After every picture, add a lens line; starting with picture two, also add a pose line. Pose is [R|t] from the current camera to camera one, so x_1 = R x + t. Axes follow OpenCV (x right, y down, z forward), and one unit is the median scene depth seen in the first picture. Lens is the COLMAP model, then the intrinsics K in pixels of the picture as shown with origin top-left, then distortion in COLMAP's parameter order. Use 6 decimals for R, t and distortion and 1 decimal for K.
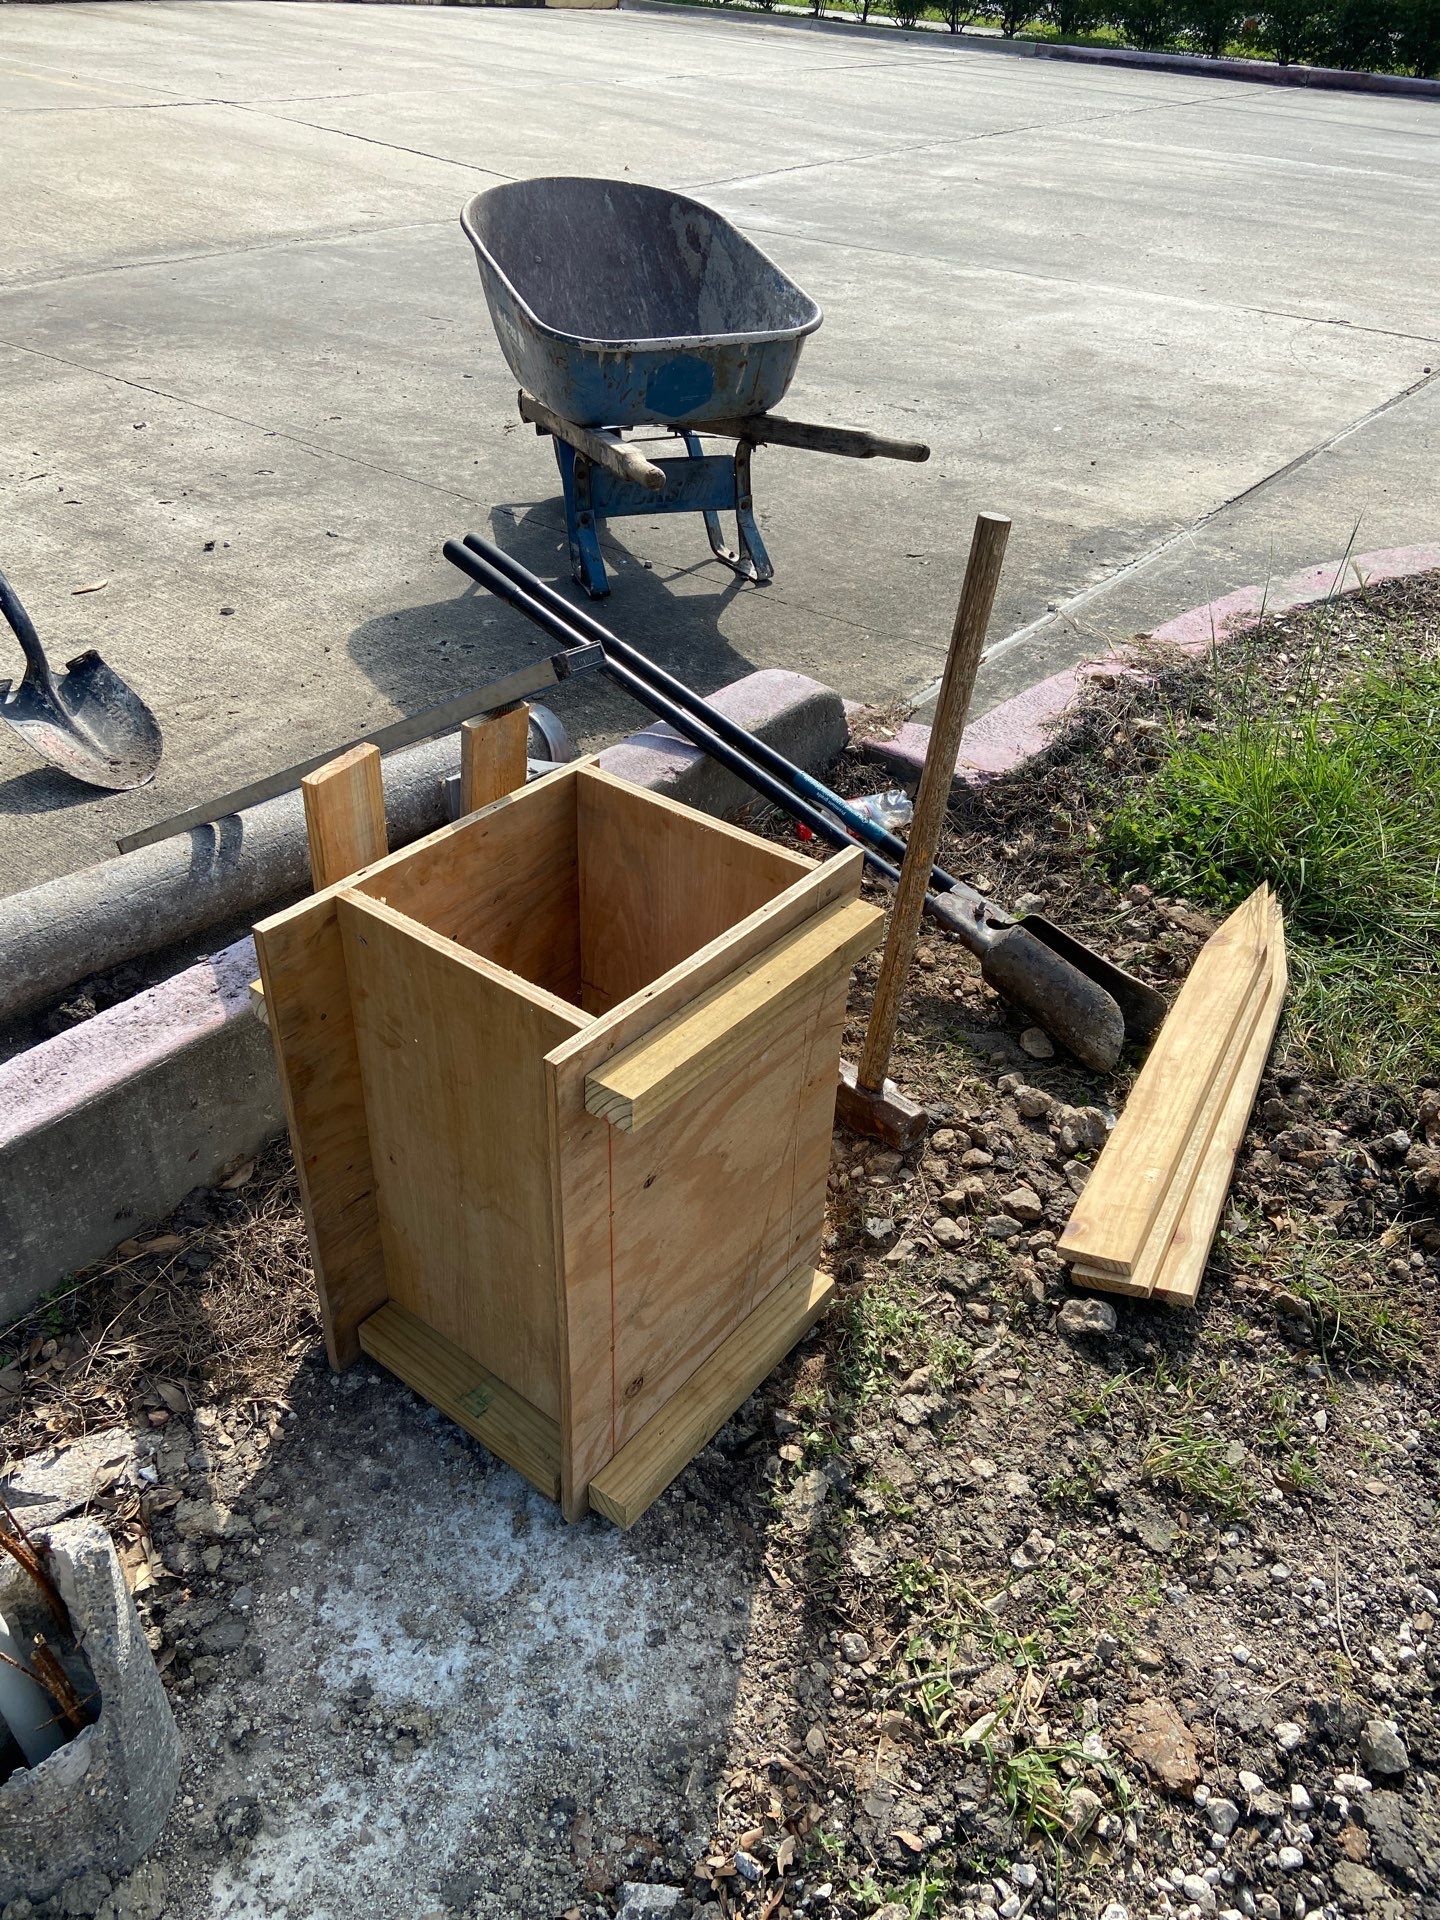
lens RADIAL K [[1446.1, 0, 725.2], [0, 1446.1, 967.0], [0, 0, 1]] dist [0.101279, -0.128789]
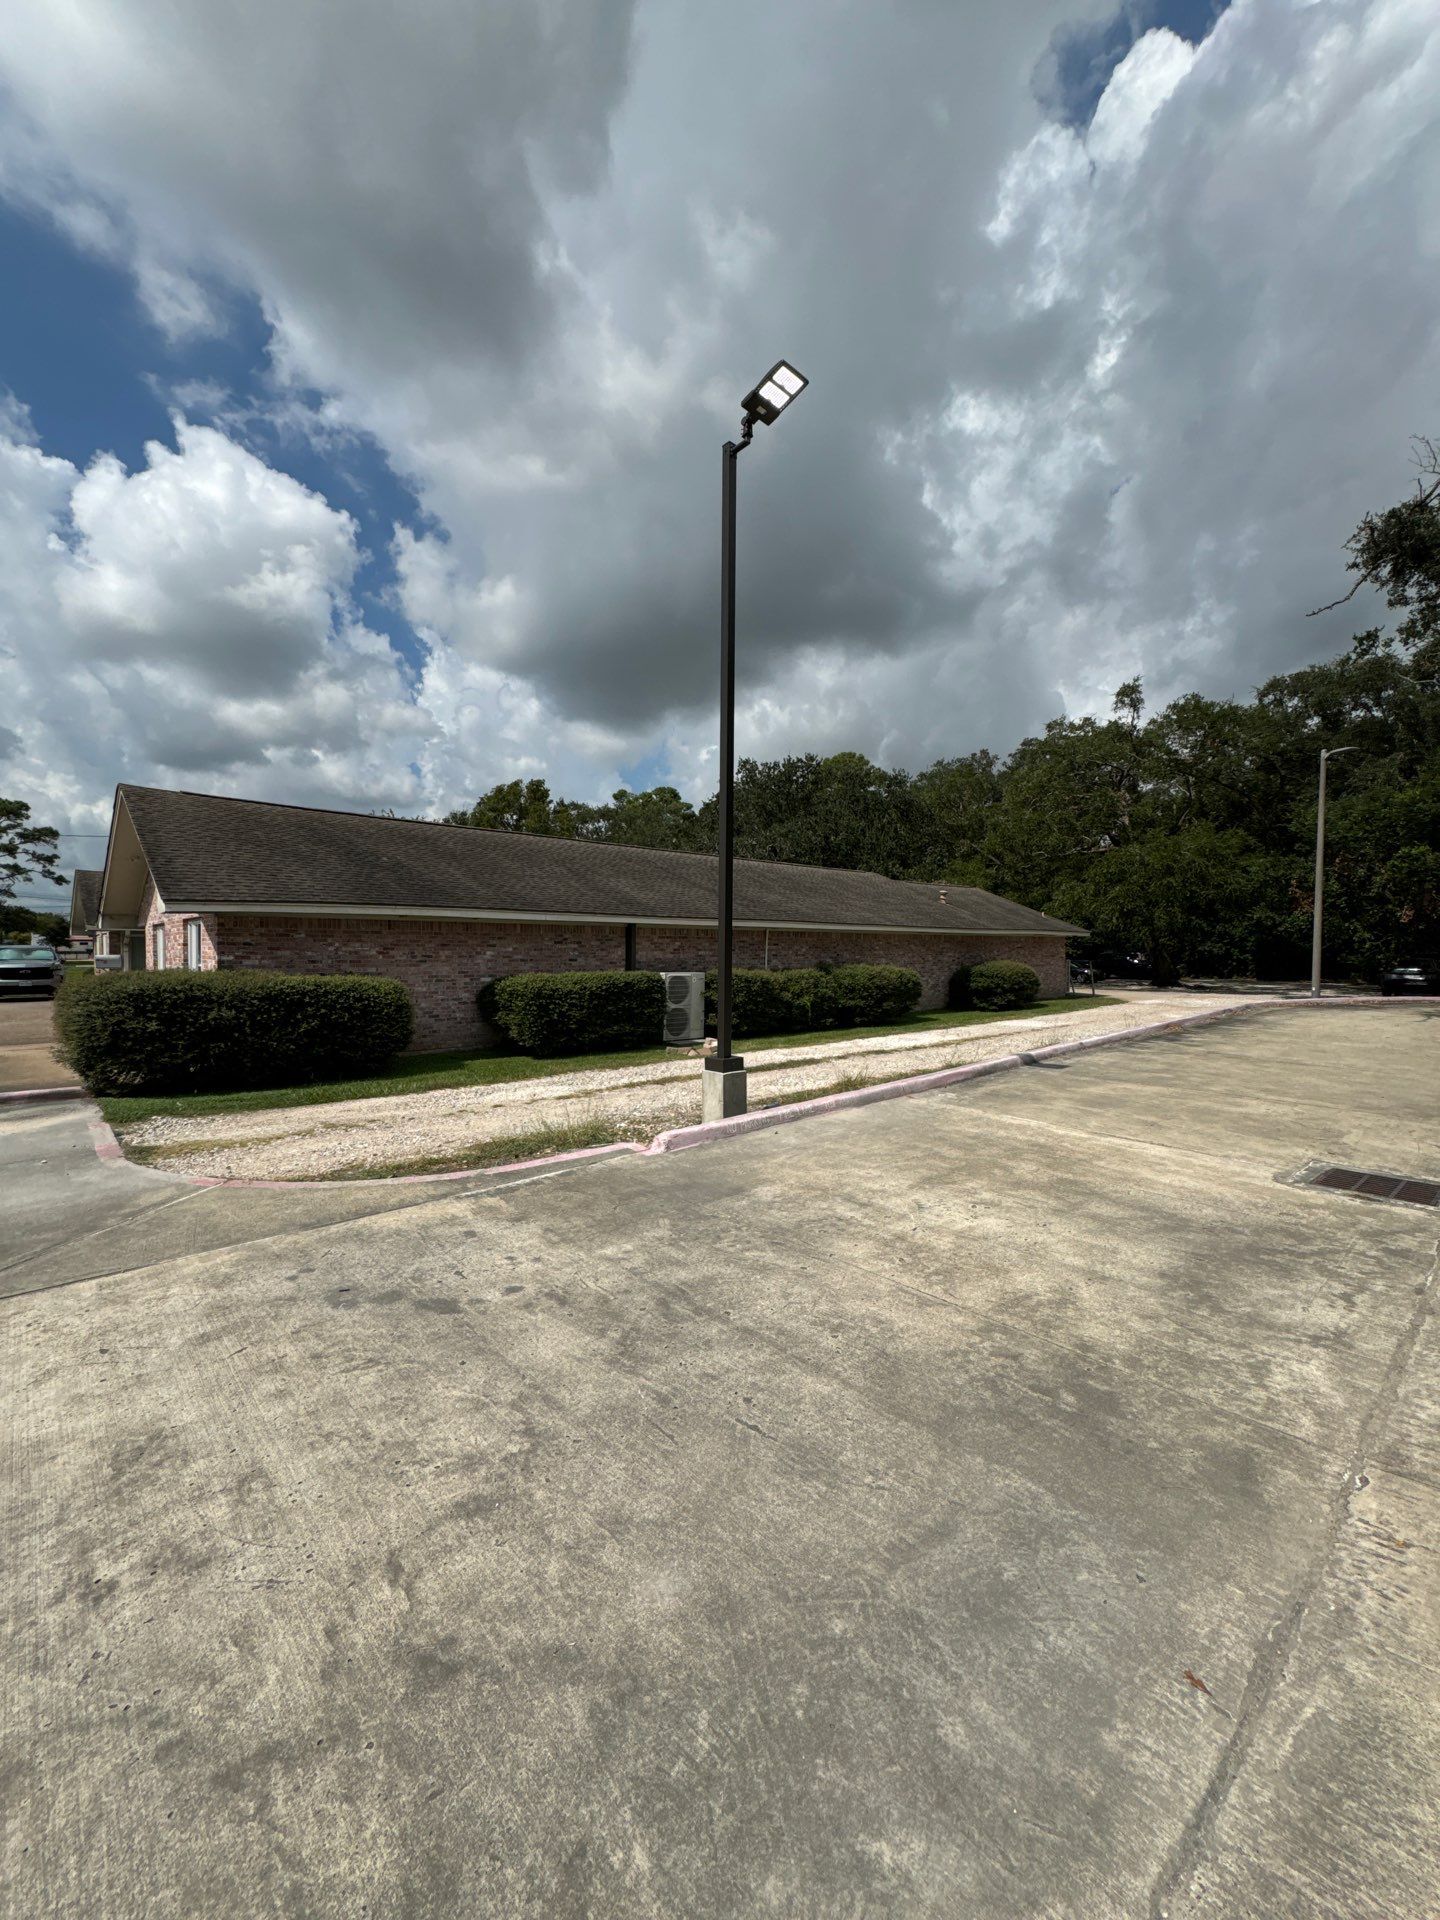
lens RADIAL K [[764.5, 0, 719.1], [0, 764.5, 977.9], [0, 0, 1]] dist [-0.001959, 0.001027]
pose [[-0.983101, -0.047362, 0.176829, -0.362183], [0.070879, 0.792131, 0.606222, -1.414964], [-0.168784, 0.608511, -0.775388, 1.767334]]
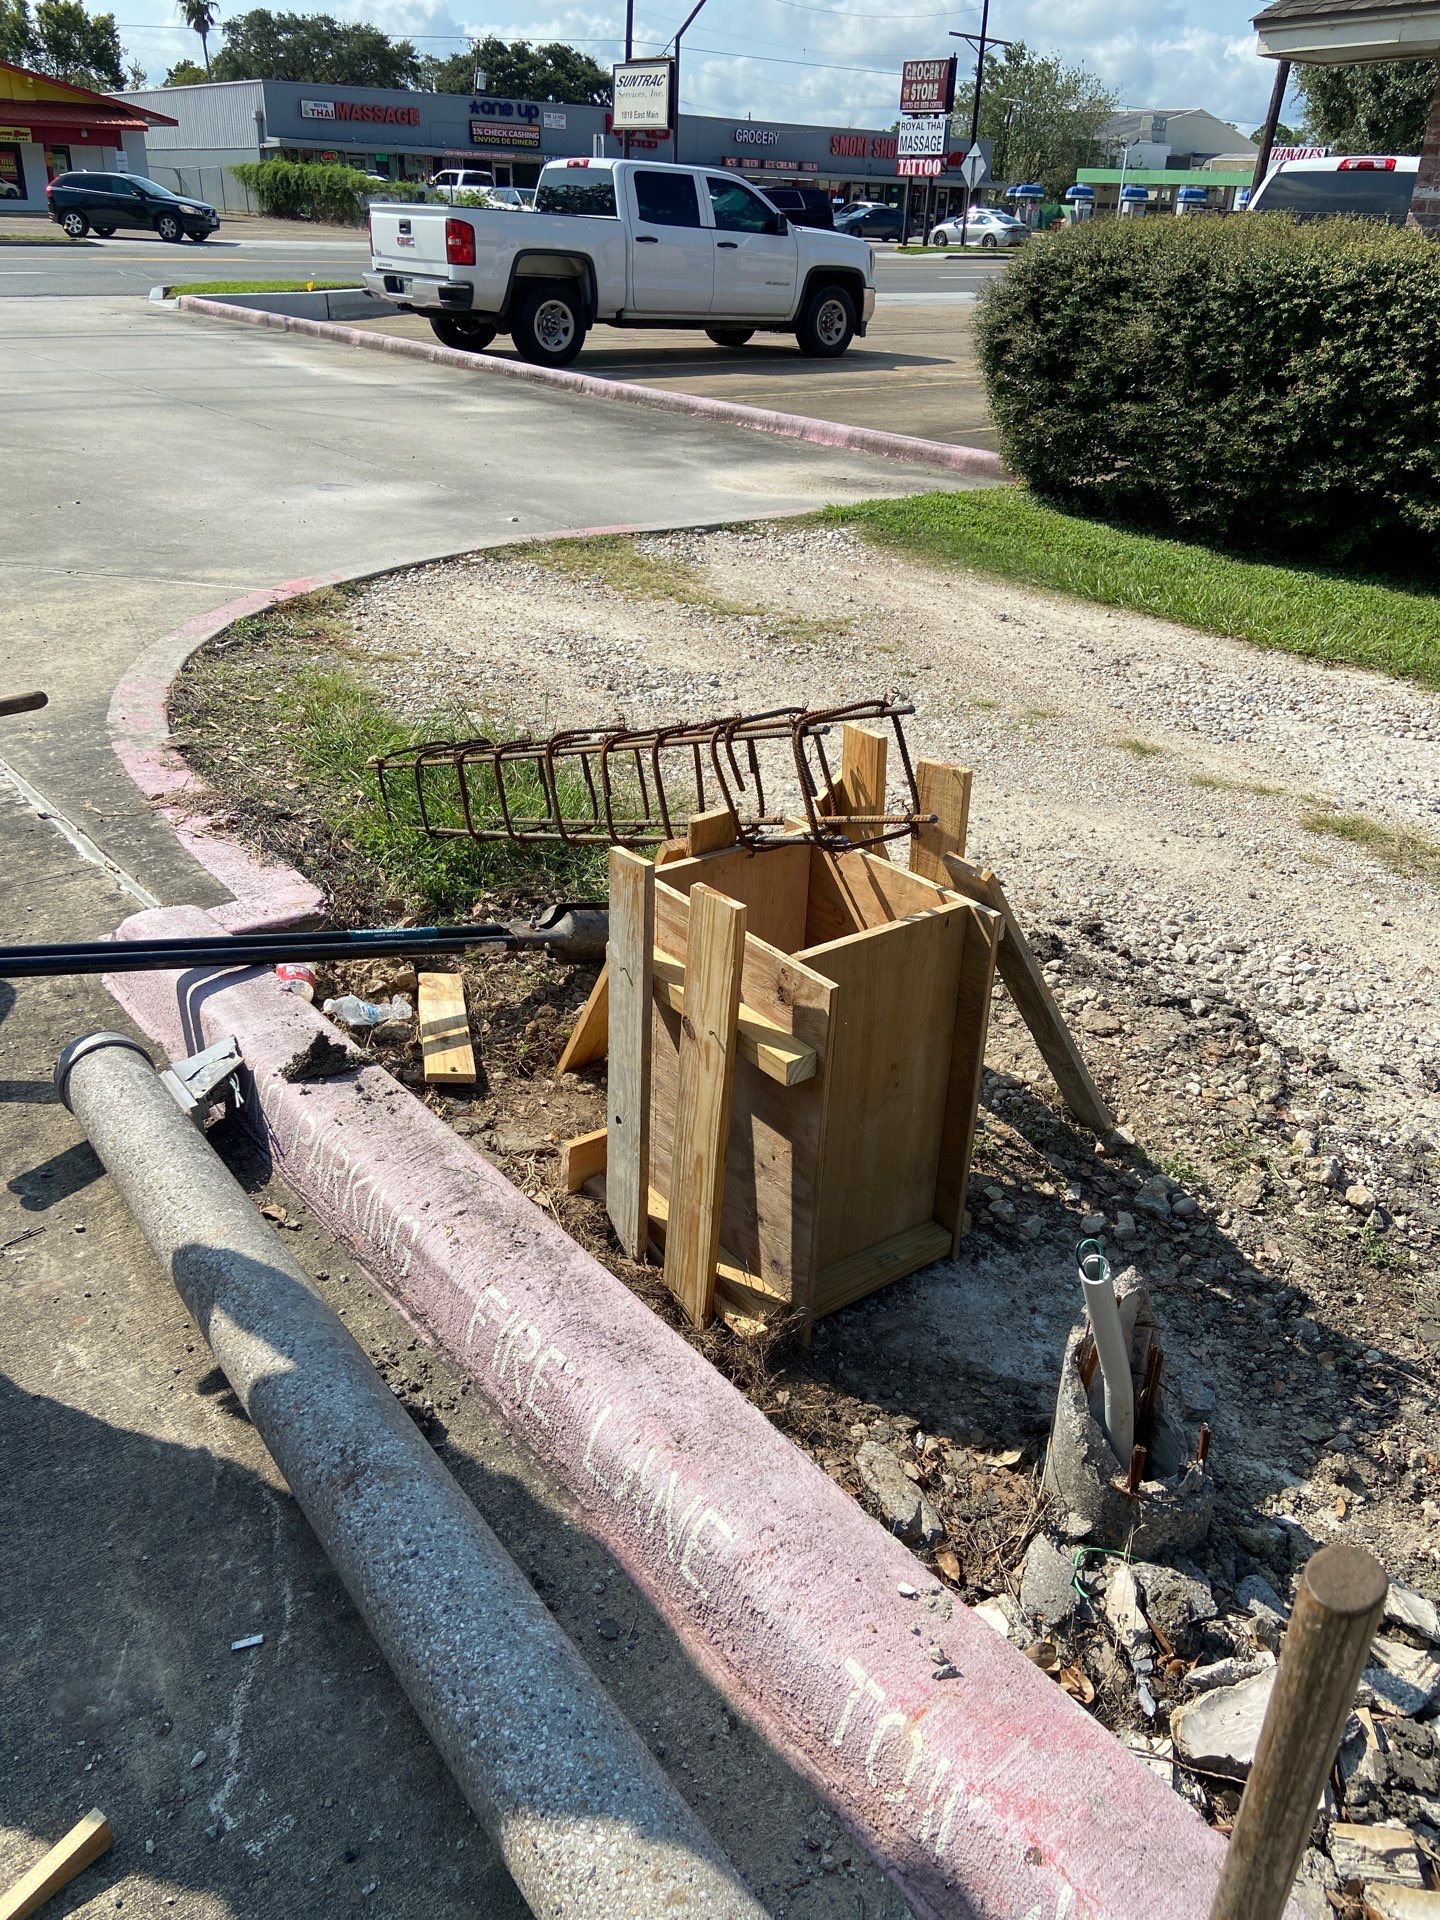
lens RADIAL K [[1455.1, 0, 708.5], [0, 1455.1, 948.5], [0, 0, 1]] dist [0.062174, -0.056898]
pose [[0.255843, -0.461875, 0.849244, -0.528203], [0.542733, 0.795597, 0.269194, -0.172691], [-0.799990, 0.392042, 0.454223, 0.152921]]
